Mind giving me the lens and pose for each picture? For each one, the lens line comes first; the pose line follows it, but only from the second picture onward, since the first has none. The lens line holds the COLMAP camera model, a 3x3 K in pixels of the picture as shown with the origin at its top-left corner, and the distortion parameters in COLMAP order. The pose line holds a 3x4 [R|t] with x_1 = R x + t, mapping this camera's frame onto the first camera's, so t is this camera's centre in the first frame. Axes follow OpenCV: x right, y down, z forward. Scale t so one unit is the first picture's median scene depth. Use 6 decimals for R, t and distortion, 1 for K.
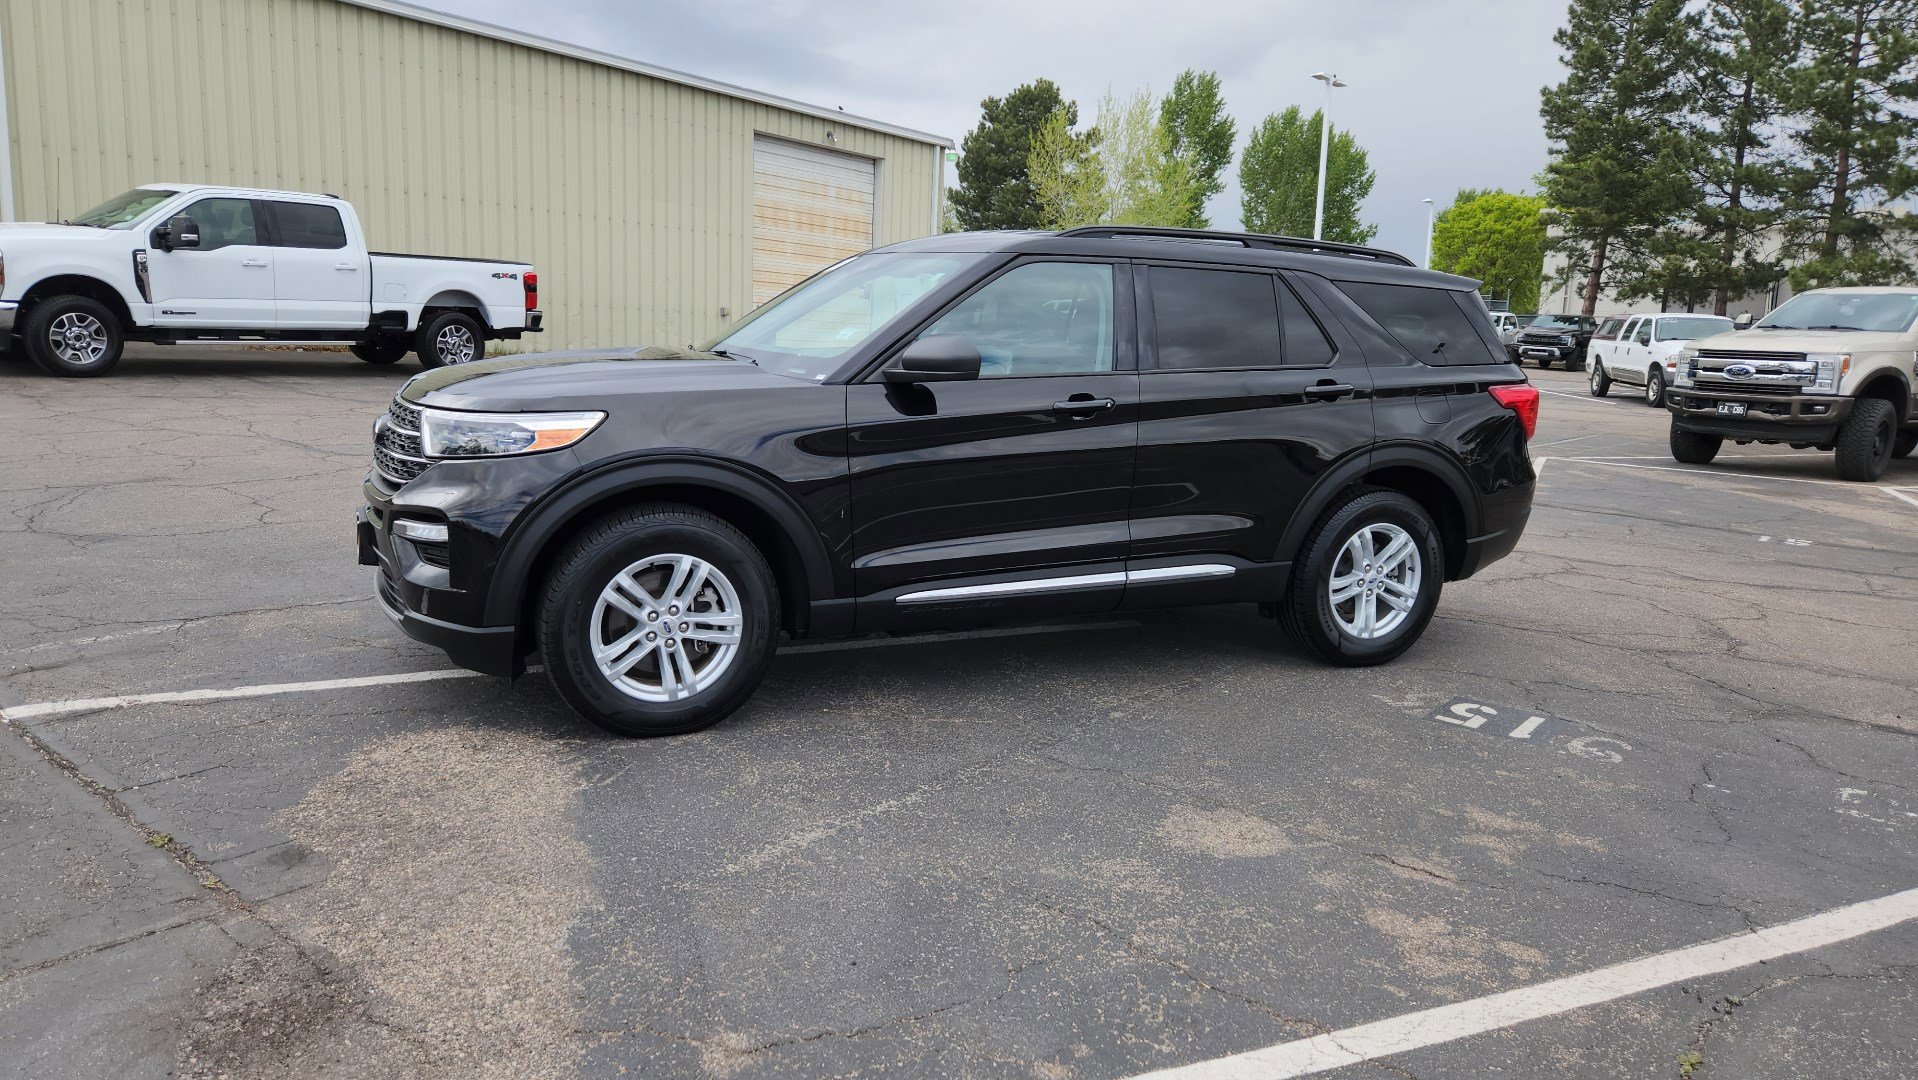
lens RADIAL K [[1272.9, 0, 929.0], [0, 1272.9, 558.9], [0, 0, 1]] dist [0.062852, -0.048052]
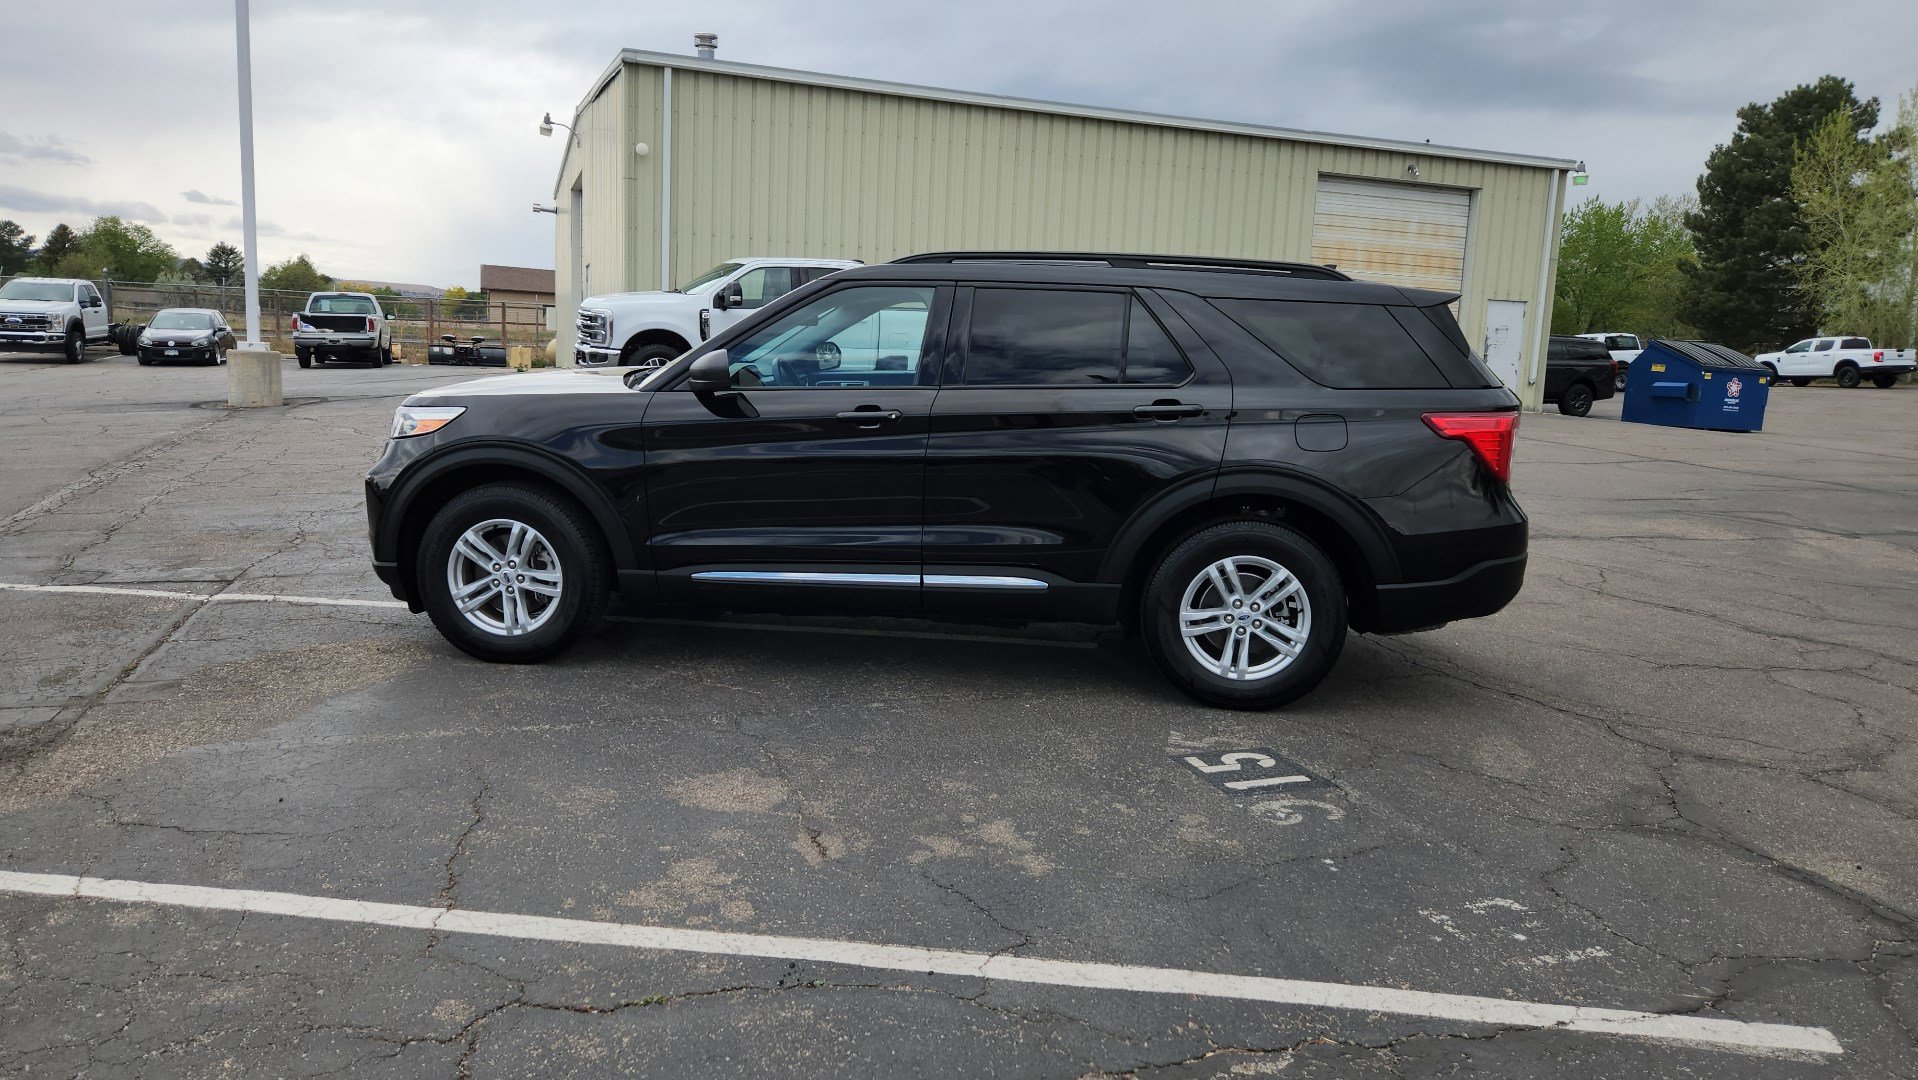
lens RADIAL K [[1278.8, 0, 923.3], [0, 1278.8, 540.1], [0, 0, 1]] dist [0.068378, -0.052883]
pose [[0.851956, 0.068532, -0.519109, 0.139844], [-0.096231, 0.995004, -0.026574, 0.001853], [0.514694, 0.072595, 0.854295, 0.019128]]
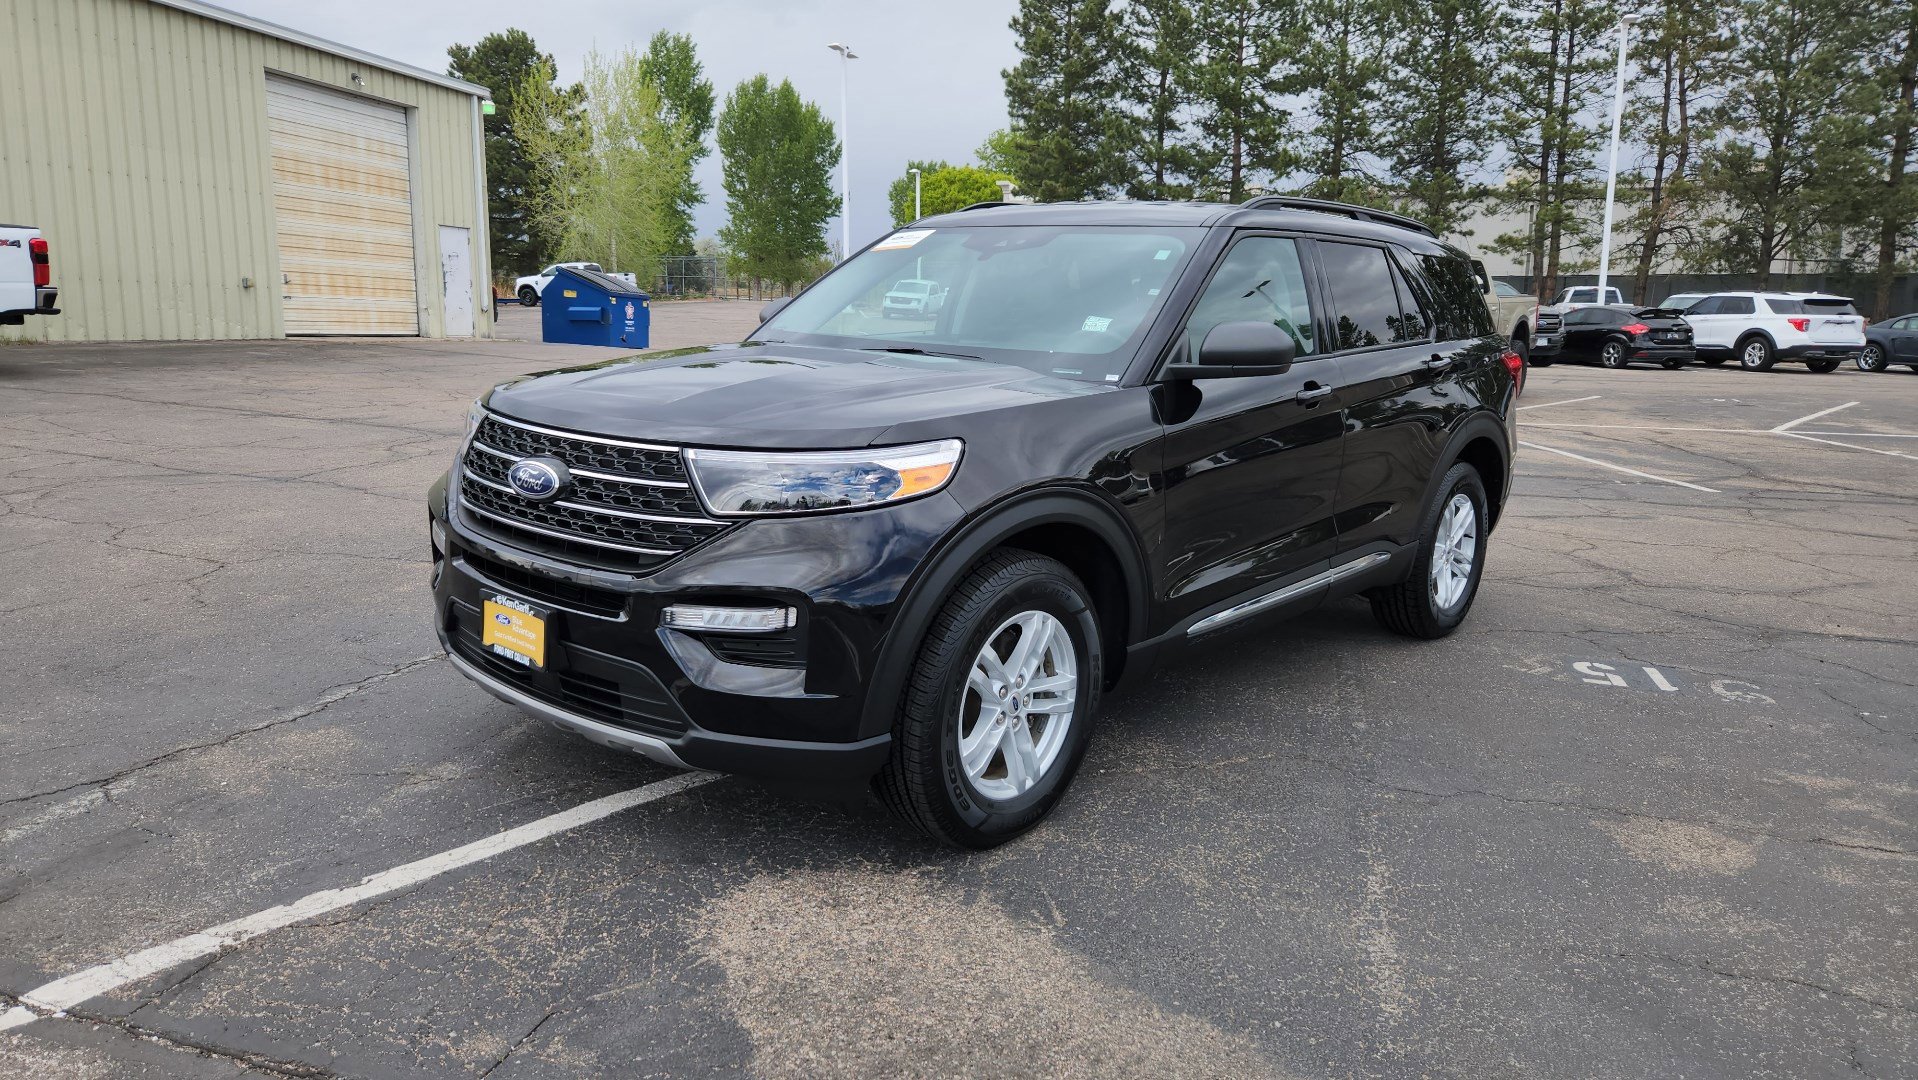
lens RADIAL K [[1272.9, 0, 921.6], [0, 1272.9, 541.6], [0, 0, 1]] dist [0.062852, -0.048052]
pose [[0.919210, -0.092362, 0.382783, -0.094553], [0.086950, 0.995716, 0.031456, -0.013114], [-0.384049, 0.004368, 0.923303, 0.050074]]
